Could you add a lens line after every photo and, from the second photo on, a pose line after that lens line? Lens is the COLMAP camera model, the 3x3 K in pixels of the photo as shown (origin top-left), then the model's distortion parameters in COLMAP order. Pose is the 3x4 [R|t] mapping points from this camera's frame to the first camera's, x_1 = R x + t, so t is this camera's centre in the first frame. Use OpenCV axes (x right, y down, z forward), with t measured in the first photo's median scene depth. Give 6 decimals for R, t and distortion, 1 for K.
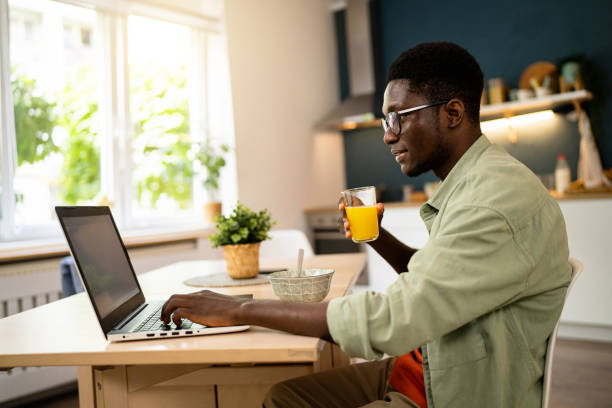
lens RADIAL K [[619.9, 0, 306.0], [0, 619.9, 204.0], [0, 0, 1]] dist [0.019133, -0.011412]
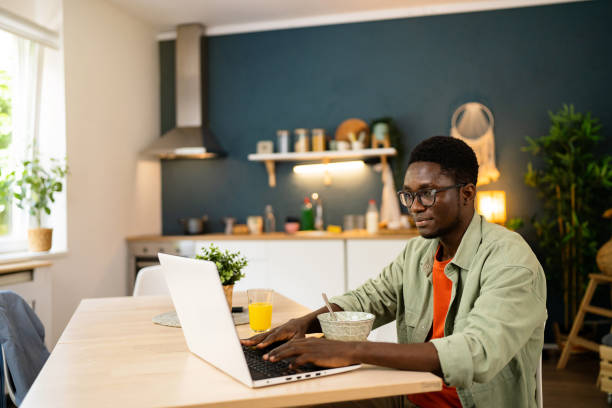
lens RADIAL K [[619.9, 0, 306.0], [0, 619.9, 204.0], [0, 0, 1]] dist [0.019133, -0.011412]
pose [[0.897120, 0.053526, 0.438532, -0.216832], [-0.039058, 0.998356, -0.041955, -0.016632], [-0.440057, 0.020510, 0.897736, -0.005119]]
